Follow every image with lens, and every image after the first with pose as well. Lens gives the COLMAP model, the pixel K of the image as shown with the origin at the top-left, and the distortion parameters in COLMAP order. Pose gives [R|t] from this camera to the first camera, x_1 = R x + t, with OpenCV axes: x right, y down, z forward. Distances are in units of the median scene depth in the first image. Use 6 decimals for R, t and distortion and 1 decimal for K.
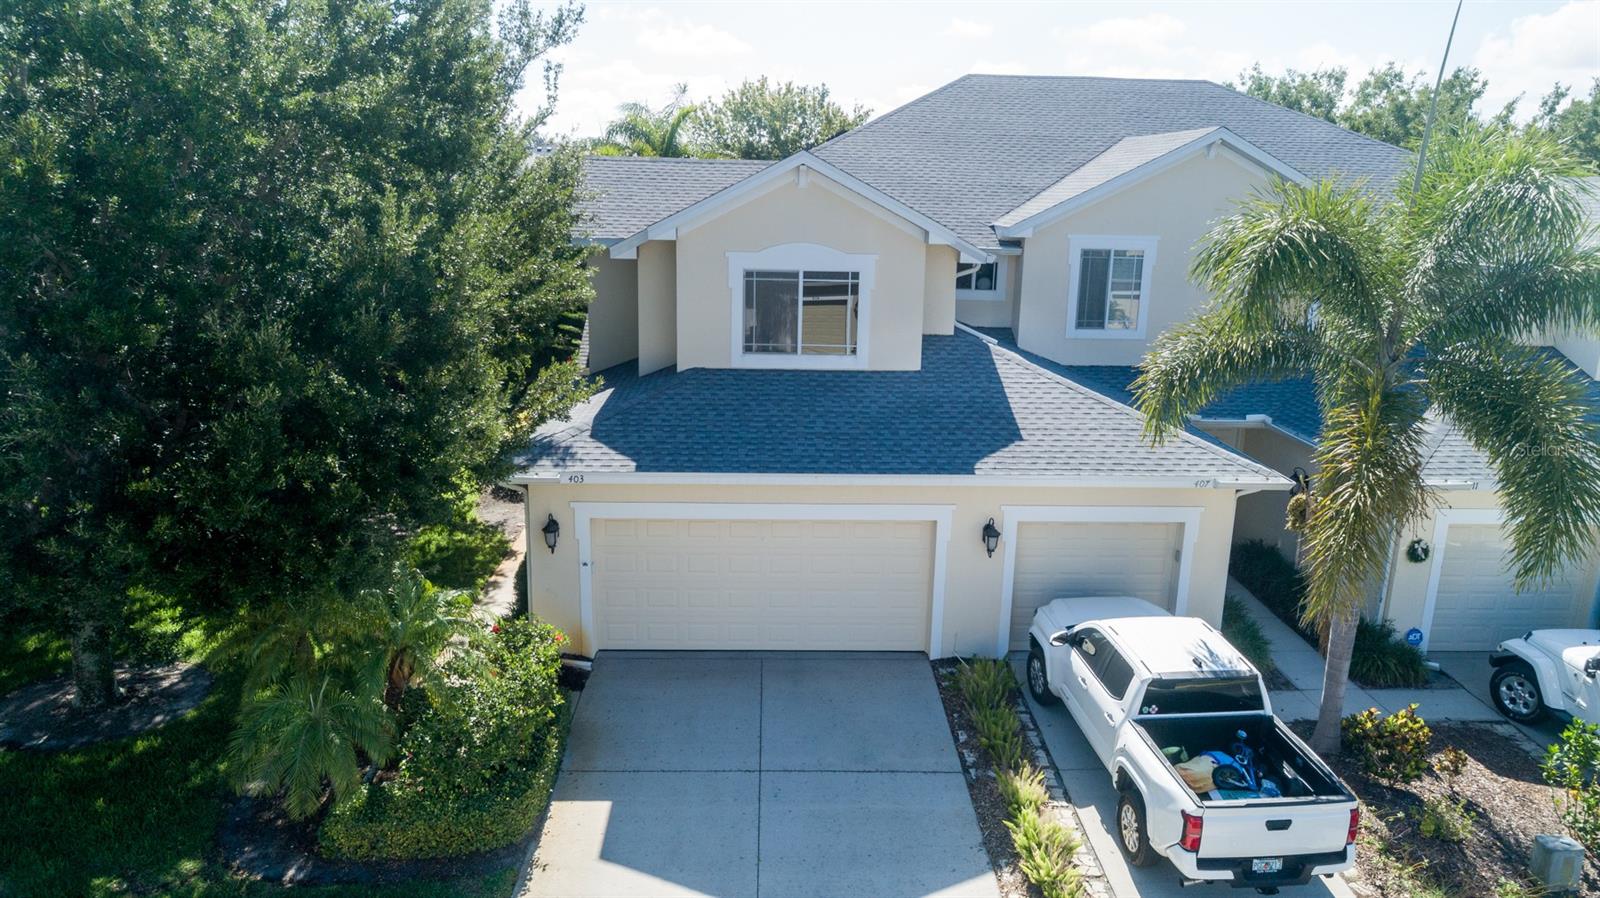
lens RADIAL K [[1070.3, 0, 800.0], [0, 1070.3, 449.0], [0, 0, 1]] dist [-0.018629, 0.008393]
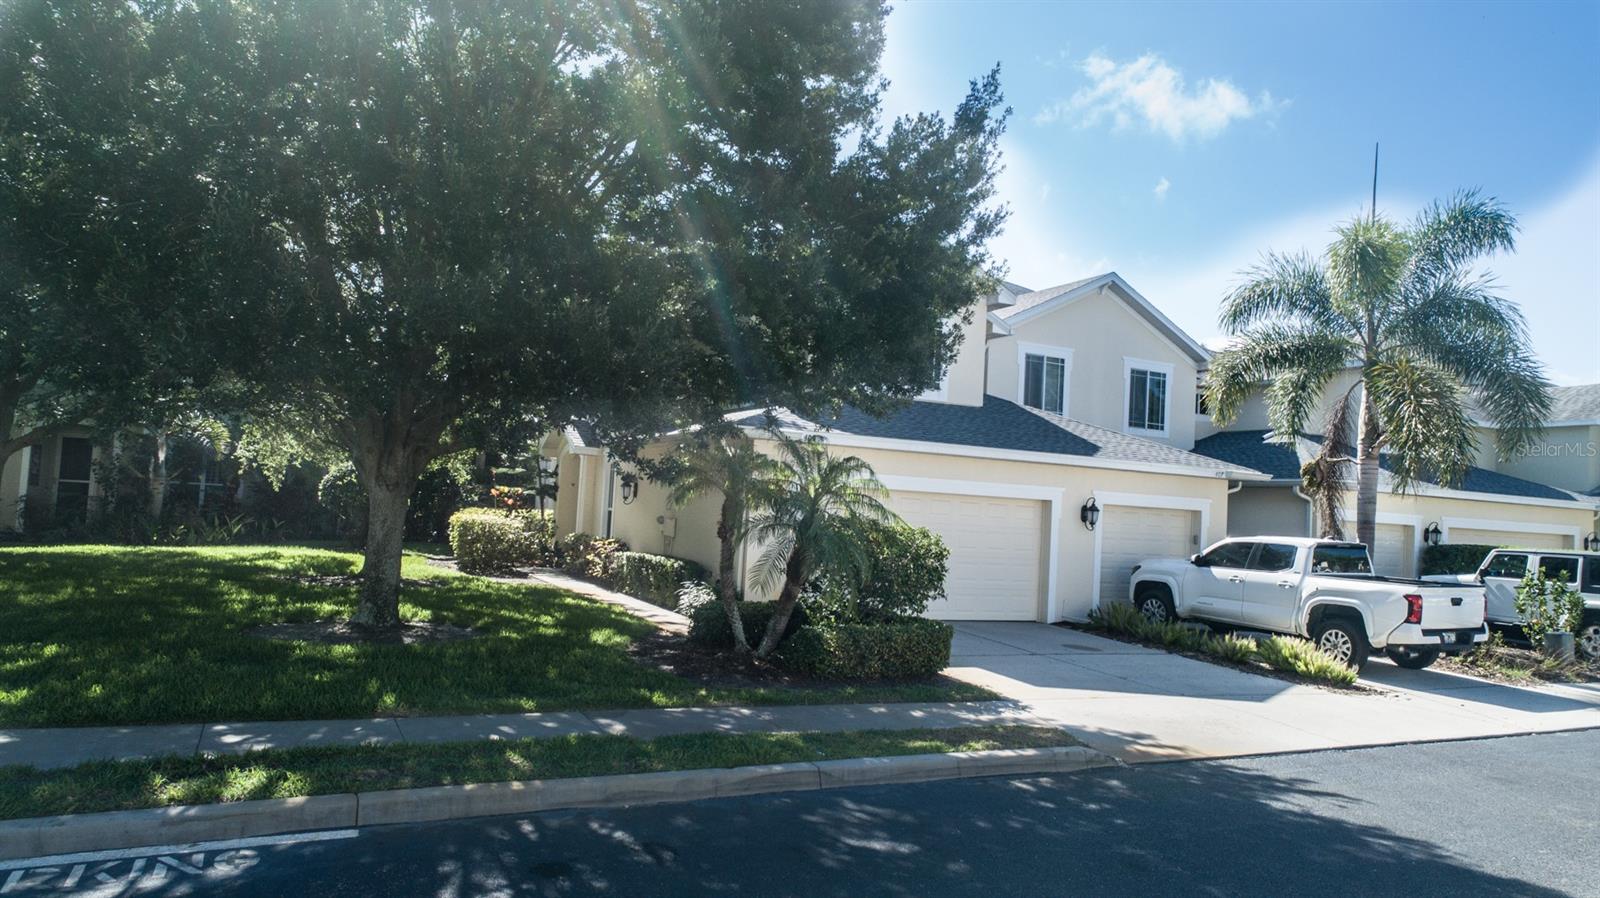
lens RADIAL K [[1070.3, 0, 800.0], [0, 1070.3, 449.0], [0, 0, 1]] dist [-0.018629, 0.008393]
pose [[0.912437, 0.053062, 0.405763, -0.739634], [0.063627, 0.961103, -0.268761, 0.372782], [-0.404241, 0.271045, 0.873570, 0.032246]]
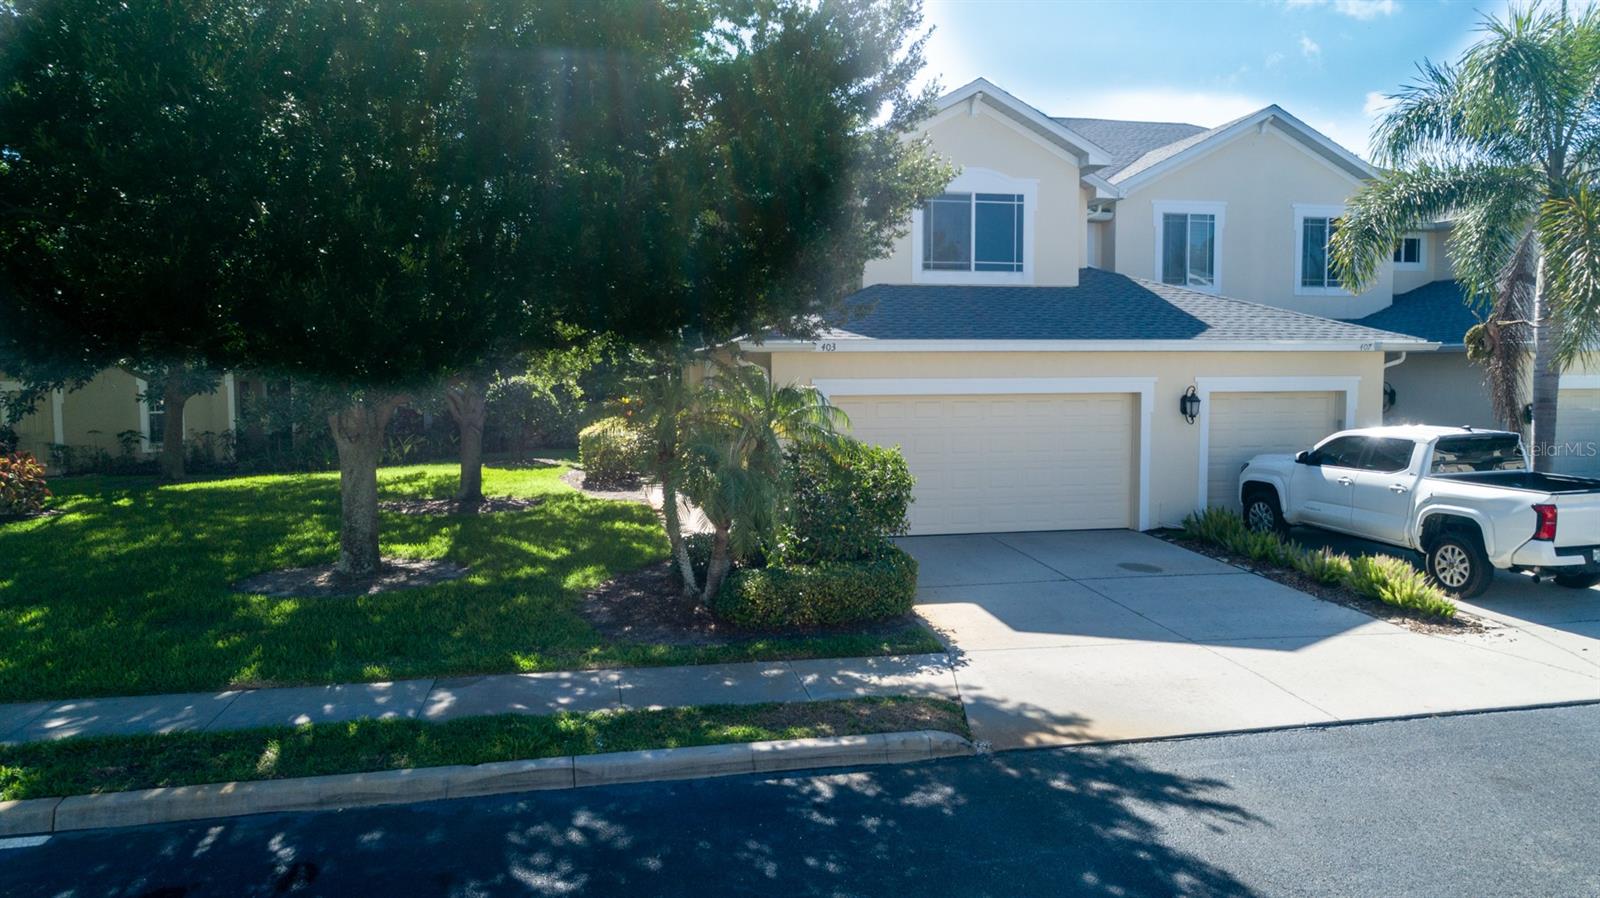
lens RADIAL K [[1070.3, 0, 800.0], [0, 1070.3, 449.0], [0, 0, 1]] dist [-0.018629, 0.008393]
pose [[0.986725, -0.037659, 0.157976, -0.442787], [0.064085, 0.984094, -0.165684, 0.322726], [-0.149224, 0.173608, 0.973444, 0.018512]]
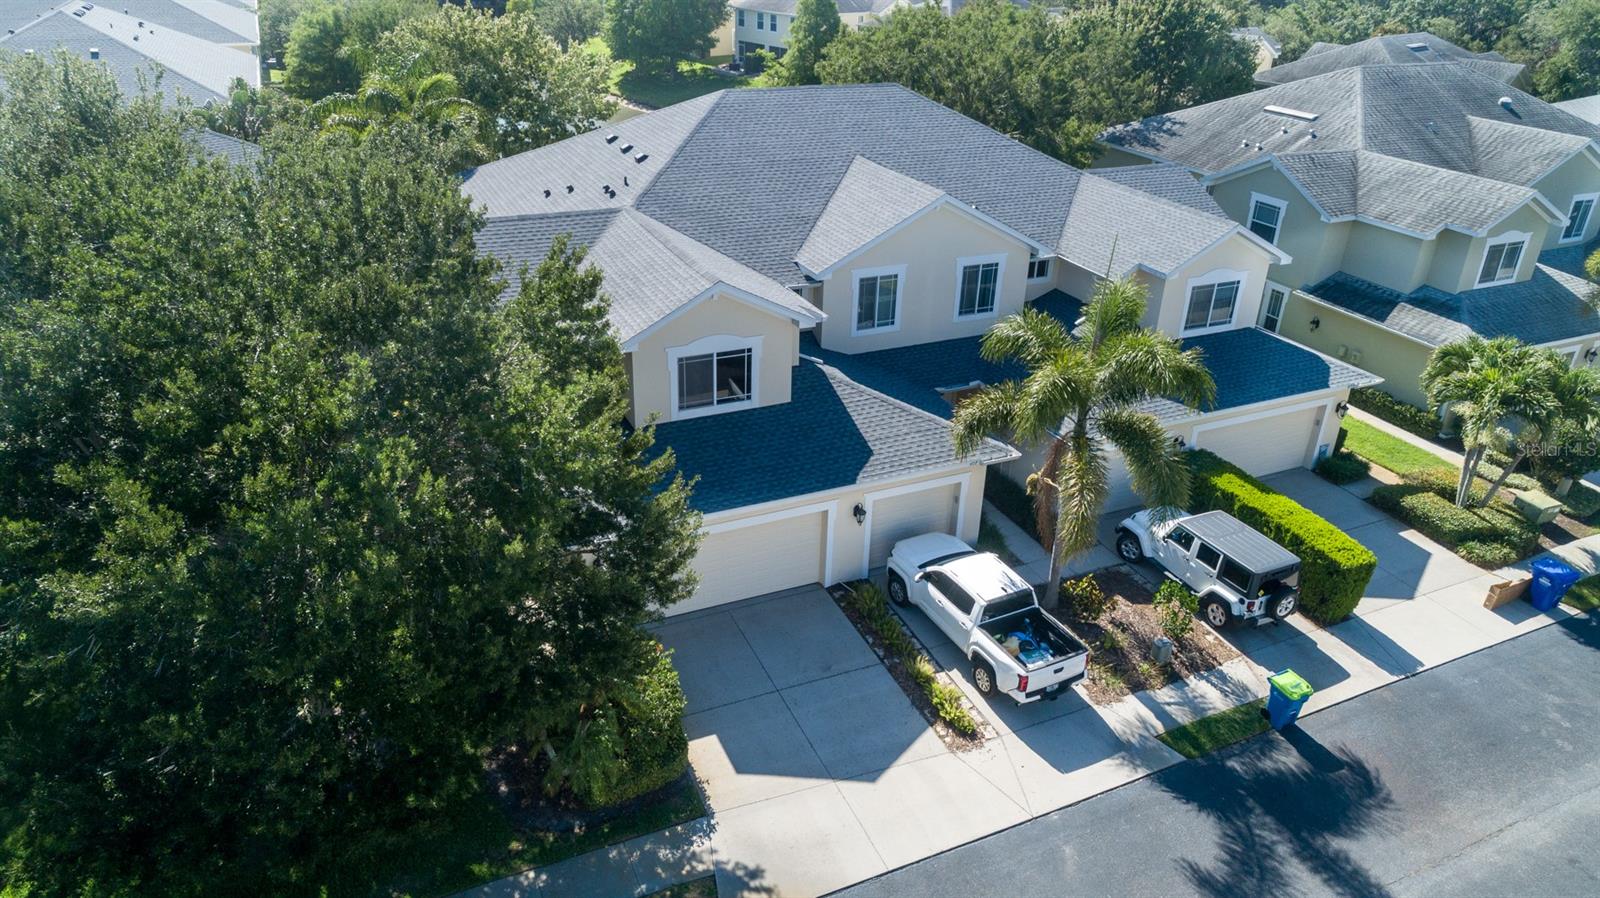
lens RADIAL K [[1070.3, 0, 800.0], [0, 1070.3, 449.0], [0, 0, 1]] dist [-0.018629, 0.008393]
pose [[0.922725, -0.167553, 0.347137, -0.526032], [0.083108, 0.965880, 0.245294, -0.485876], [-0.376392, -0.197489, 0.905167, -0.489473]]
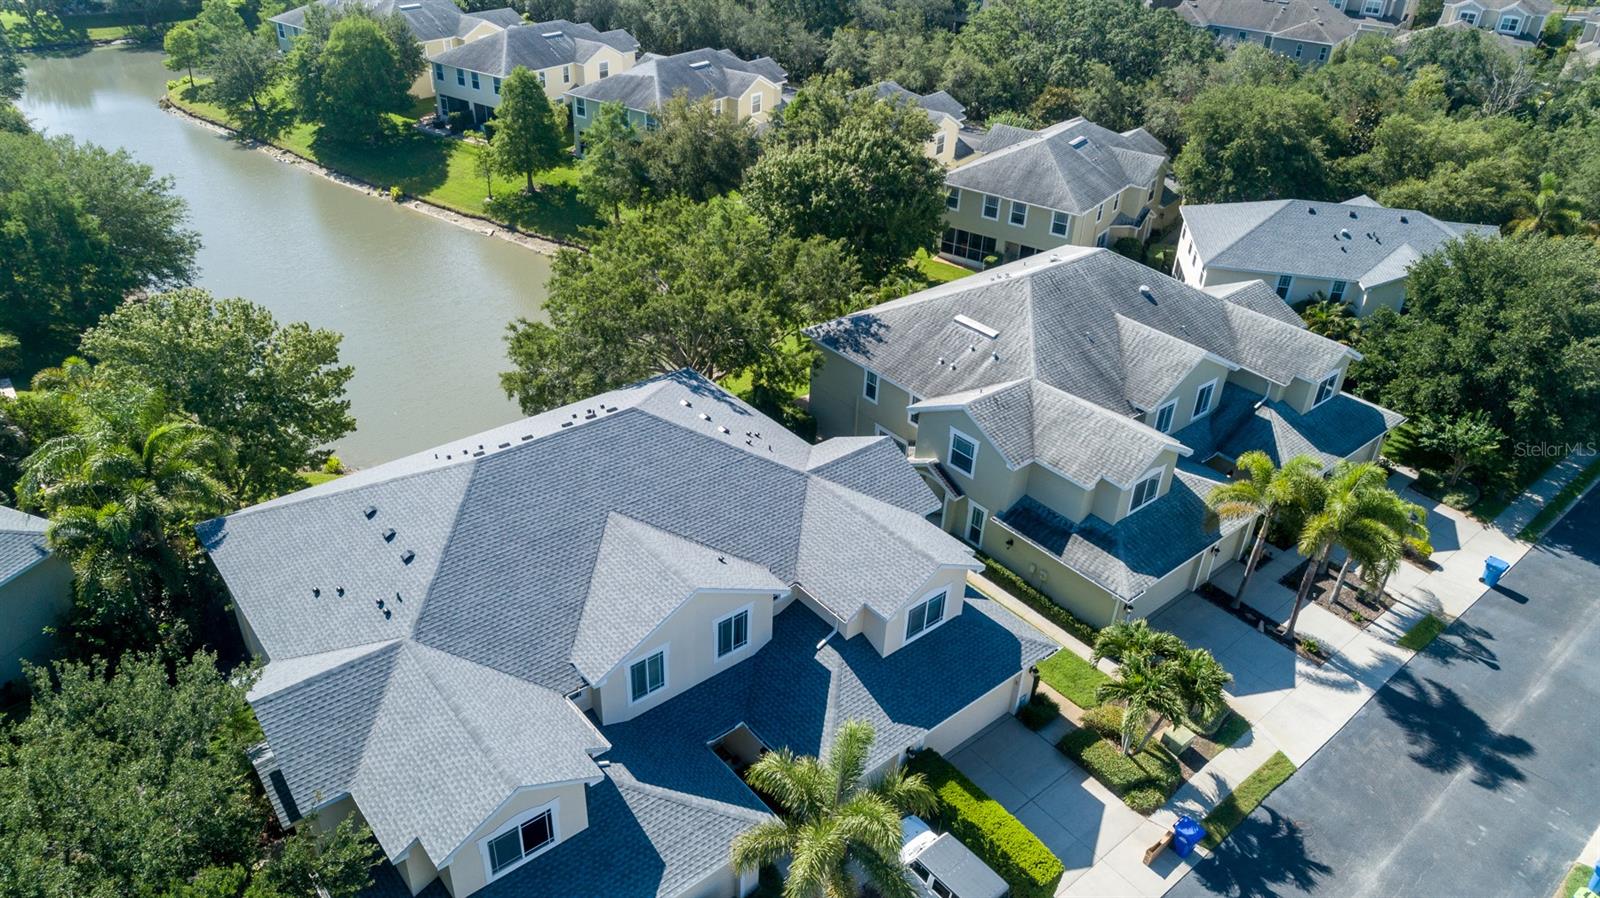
lens RADIAL K [[1070.3, 0, 800.0], [0, 1070.3, 449.0], [0, 0, 1]] dist [-0.018629, 0.008393]
pose [[0.792852, -0.305456, 0.527335, -0.437007], [0.122889, 0.927675, 0.352587, -1.553982], [-0.596895, -0.214745, 0.773046, -0.525330]]
